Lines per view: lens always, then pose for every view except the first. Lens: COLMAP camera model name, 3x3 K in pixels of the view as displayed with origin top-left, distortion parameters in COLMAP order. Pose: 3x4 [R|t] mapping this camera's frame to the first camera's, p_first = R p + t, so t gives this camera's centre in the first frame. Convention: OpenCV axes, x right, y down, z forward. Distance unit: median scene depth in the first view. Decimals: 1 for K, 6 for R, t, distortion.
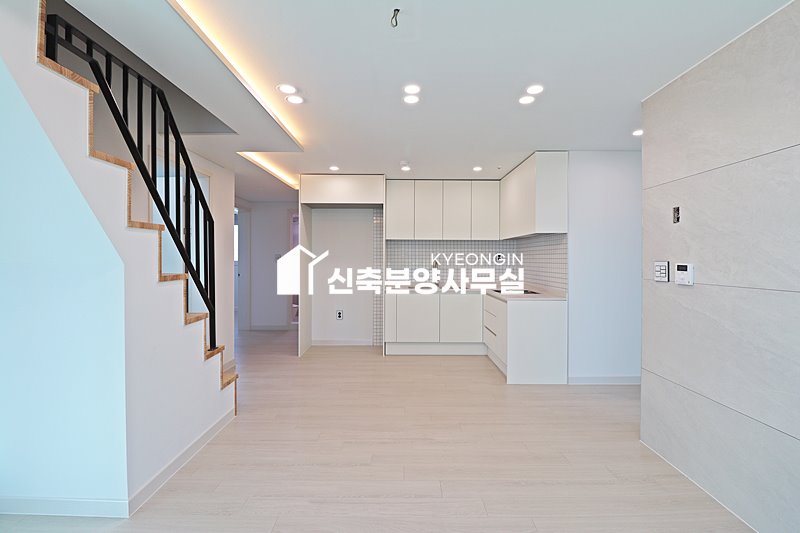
lens RADIAL K [[367.7, 0, 404.7], [0, 367.7, 260.7], [0, 0, 1]] dist [-0.001533, -0.012630]
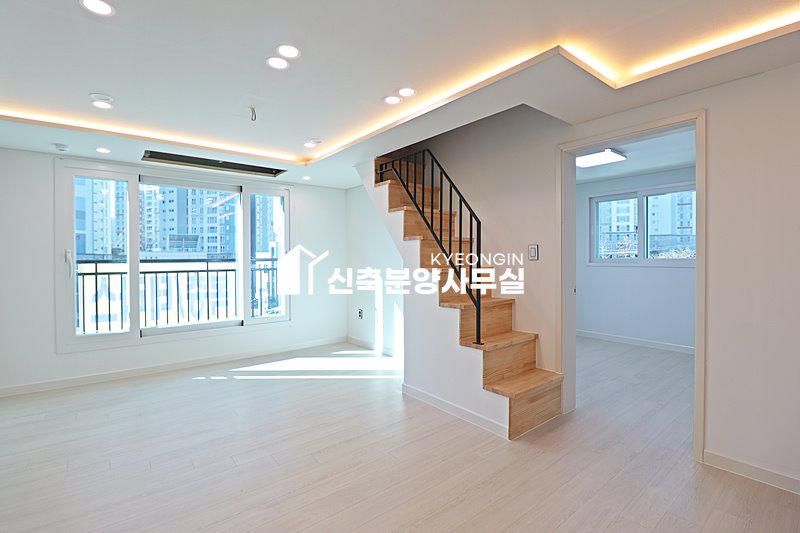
lens RADIAL K [[368.3, 0, 404.0], [0, 368.3, 258.2], [0, 0, 1]] dist [-0.000542, -0.012649]
pose [[-0.784933, 0.005112, -0.619559, 0.306638], [-0.000110, 0.999965, 0.008391, -0.011354], [0.619580, 0.006655, -0.784905, 1.755043]]
